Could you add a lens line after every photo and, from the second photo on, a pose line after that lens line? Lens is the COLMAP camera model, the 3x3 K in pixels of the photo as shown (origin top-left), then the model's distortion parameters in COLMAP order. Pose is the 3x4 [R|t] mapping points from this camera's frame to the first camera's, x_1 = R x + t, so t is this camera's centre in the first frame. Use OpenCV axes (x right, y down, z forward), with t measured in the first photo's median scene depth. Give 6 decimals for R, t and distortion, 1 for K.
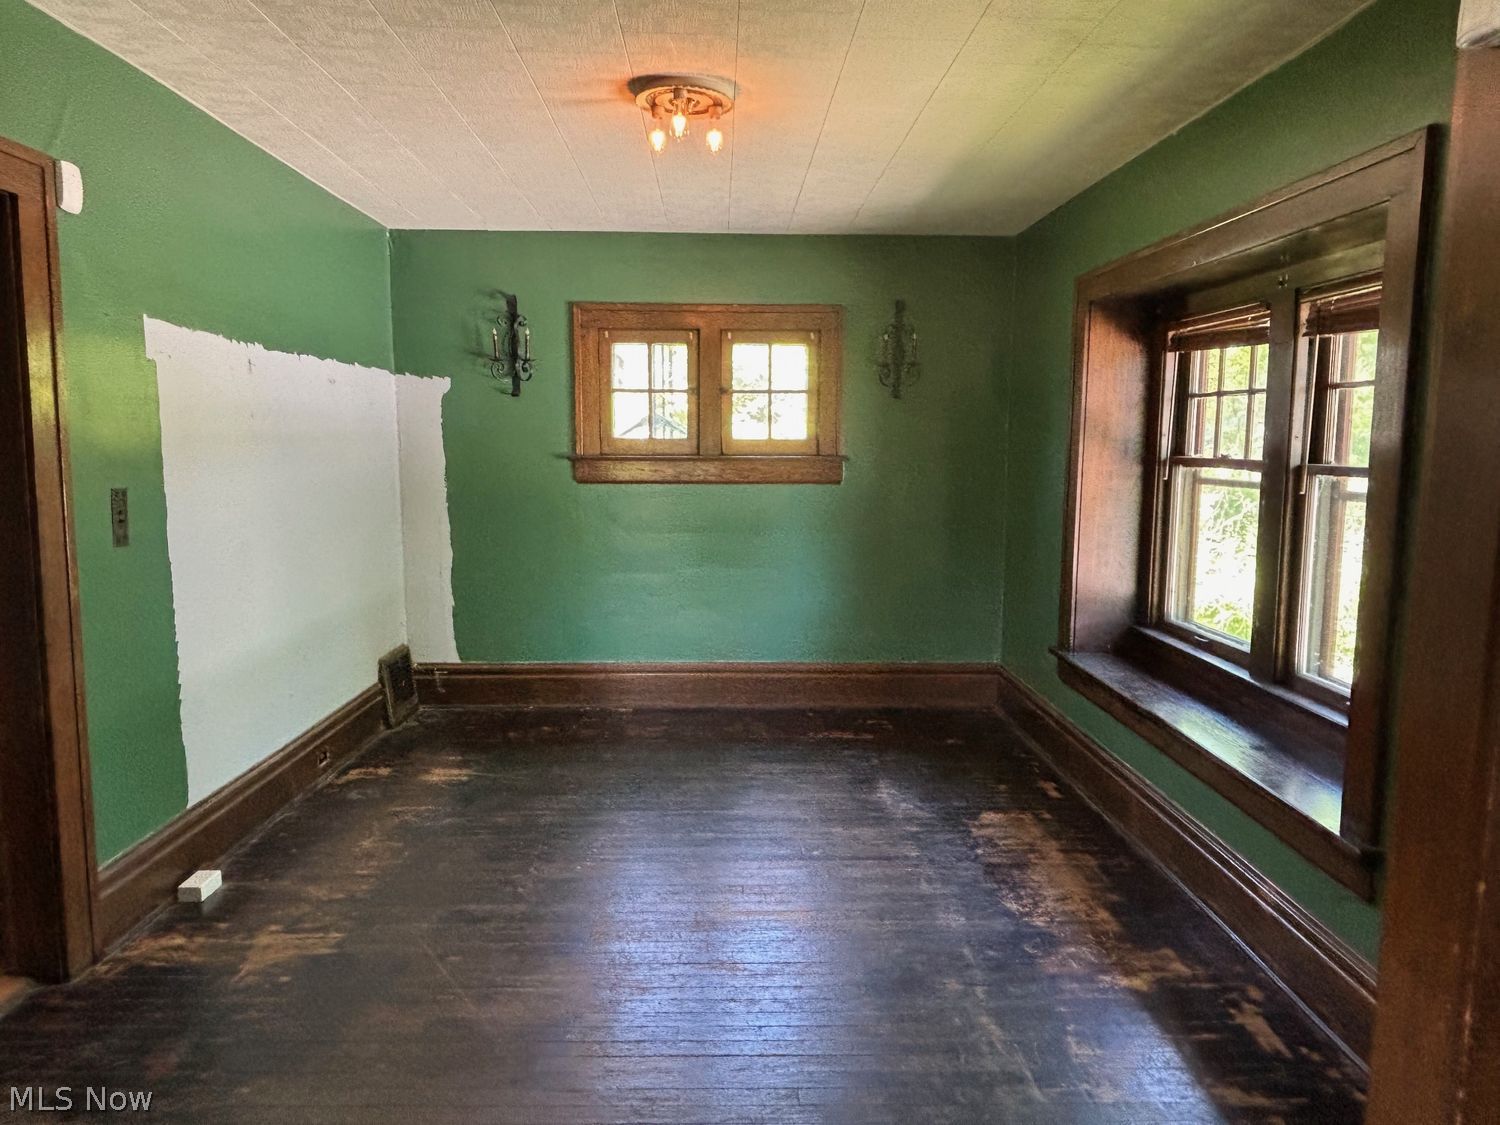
lens RADIAL K [[968.4, 0, 746.0], [0, 968.4, 563.5], [0, 0, 1]] dist [0.057330, -0.076767]
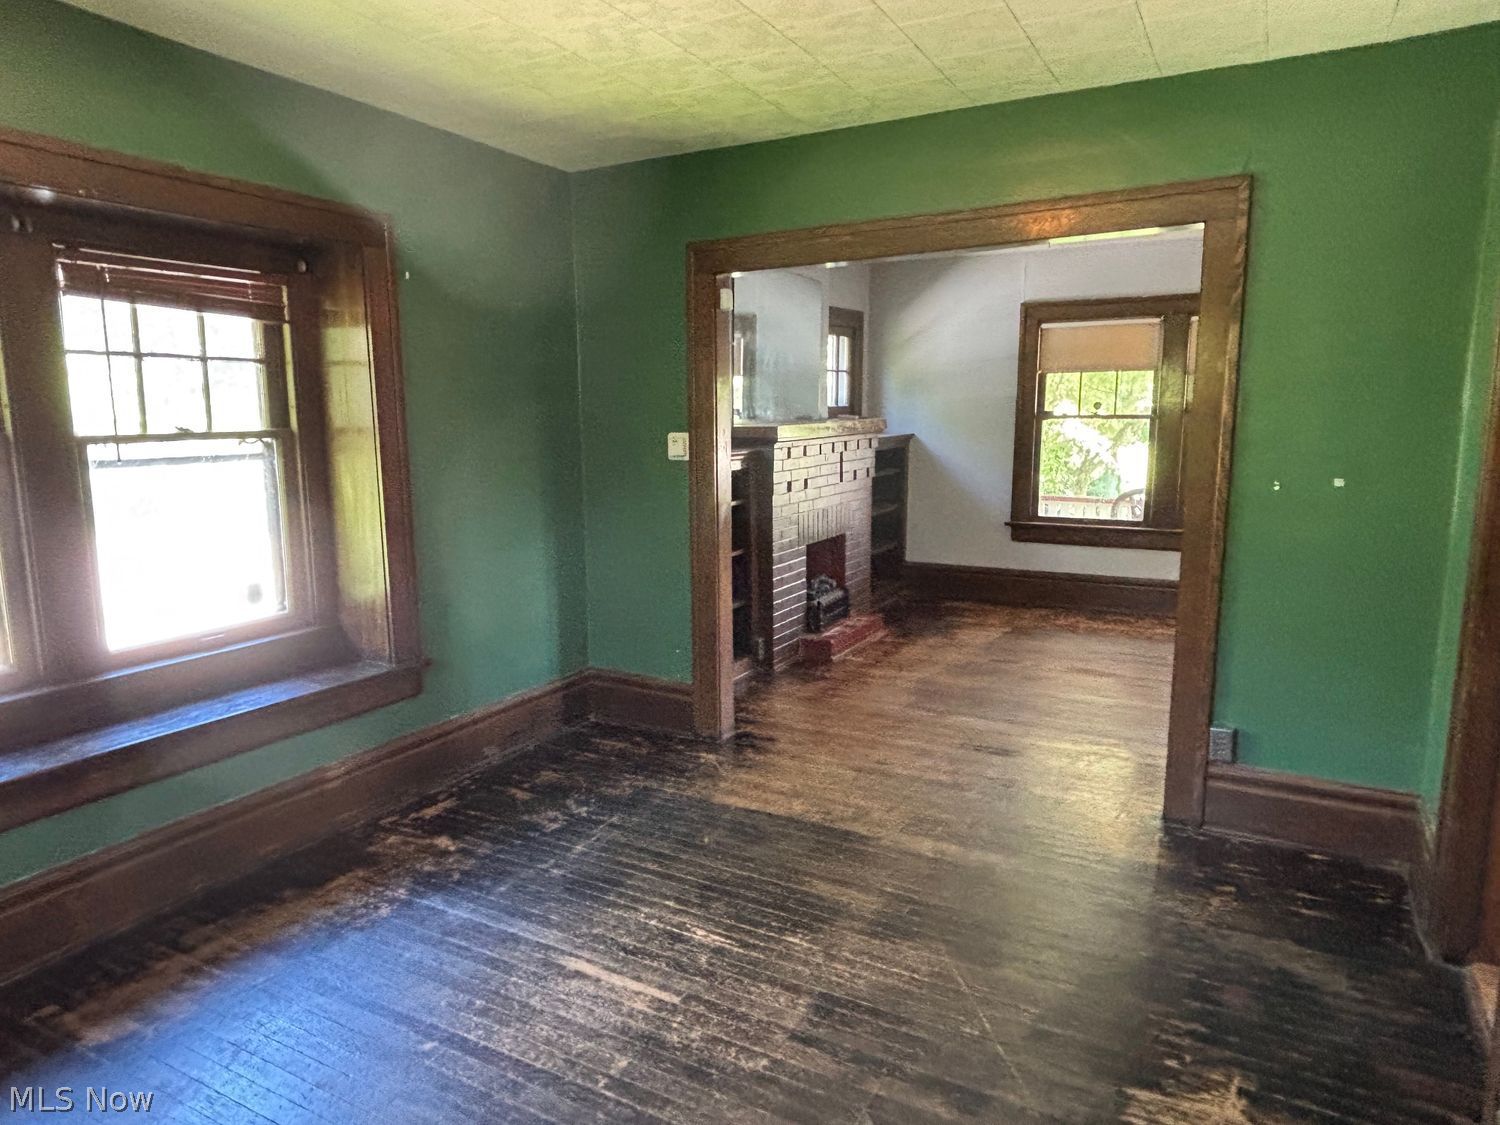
lens RADIAL K [[968.4, 0, 746.0], [0, 968.4, 563.5], [0, 0, 1]] dist [0.057330, -0.076767]
pose [[-0.866427, -0.086434, 0.491765, -0.498295], [0.060116, 0.959680, 0.274592, -0.222846], [-0.495671, 0.267477, -0.826296, 1.644423]]
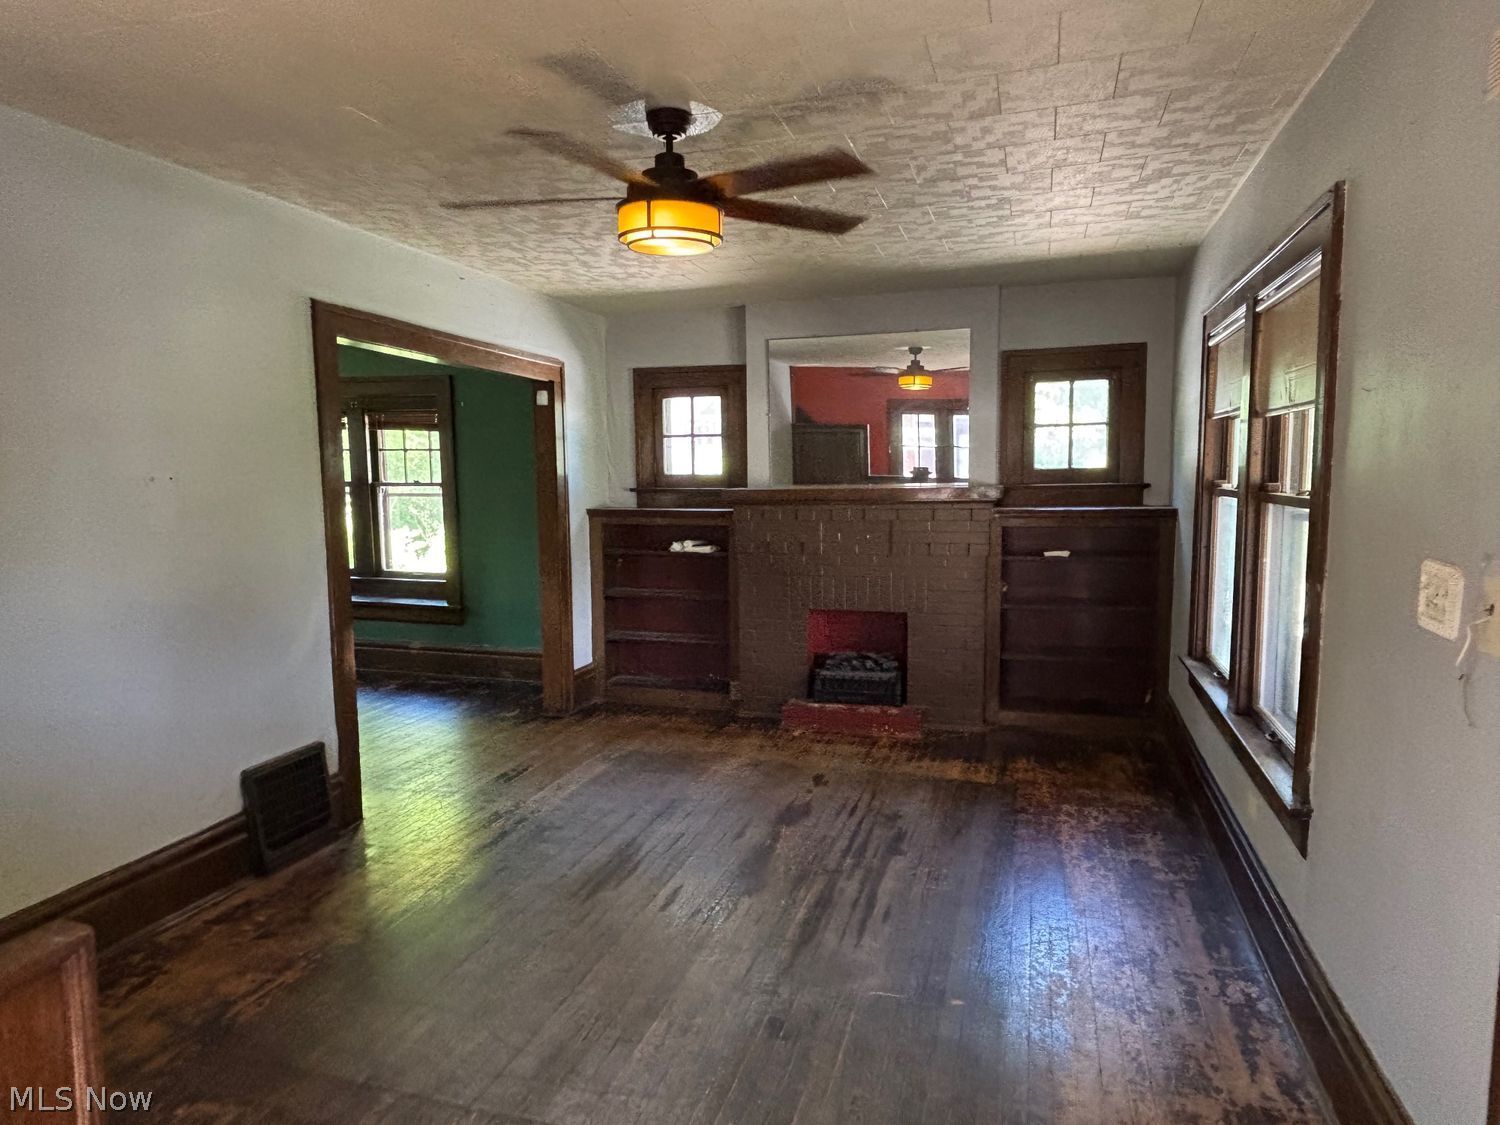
lens RADIAL K [[967.0, 0, 738.2], [0, 967.0, 555.2], [0, 0, 1]] dist [0.065696, -0.081080]
pose [[0.321995, -0.101679, 0.941265, -1.323699], [0.131644, 0.989366, 0.061841, -0.010322], [-0.937544, 0.103999, 0.331957, -0.163486]]
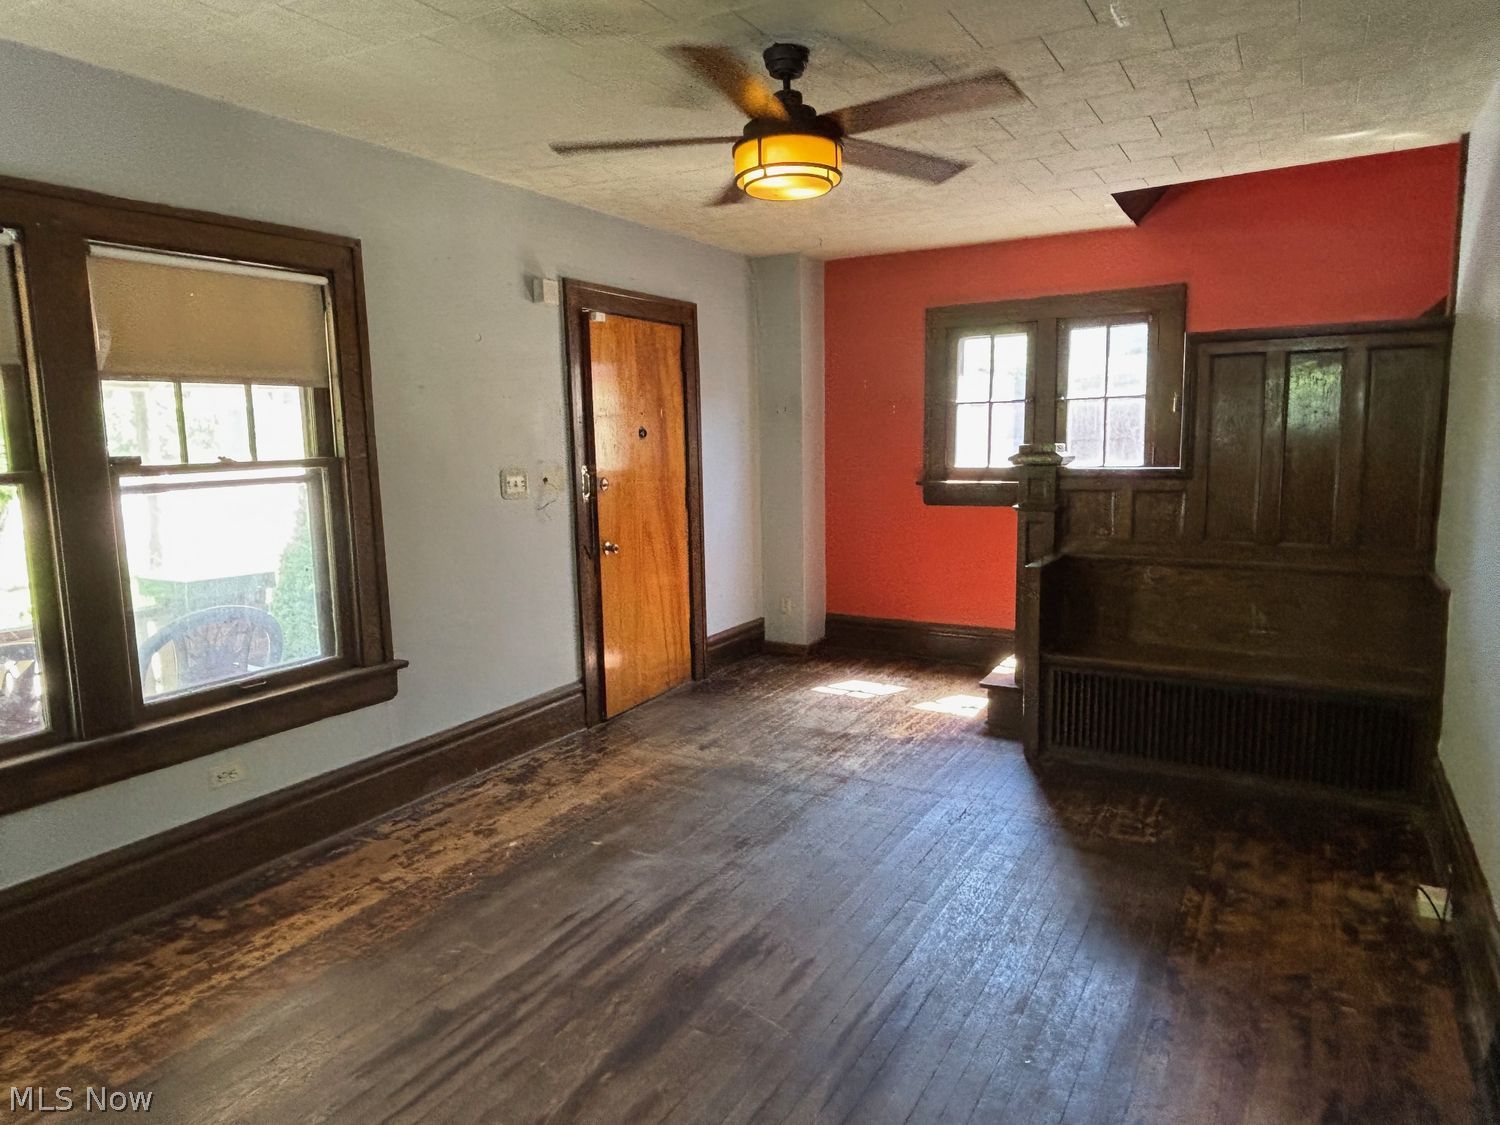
lens RADIAL K [[967.0, 0, 738.2], [0, 967.0, 555.2], [0, 0, 1]] dist [0.065696, -0.081080]
pose [[-0.537518, 0.113021, -0.835644, 0.301572], [-0.087909, 0.978067, 0.188831, -0.081480], [0.838658, 0.174961, -0.515793, 0.624515]]
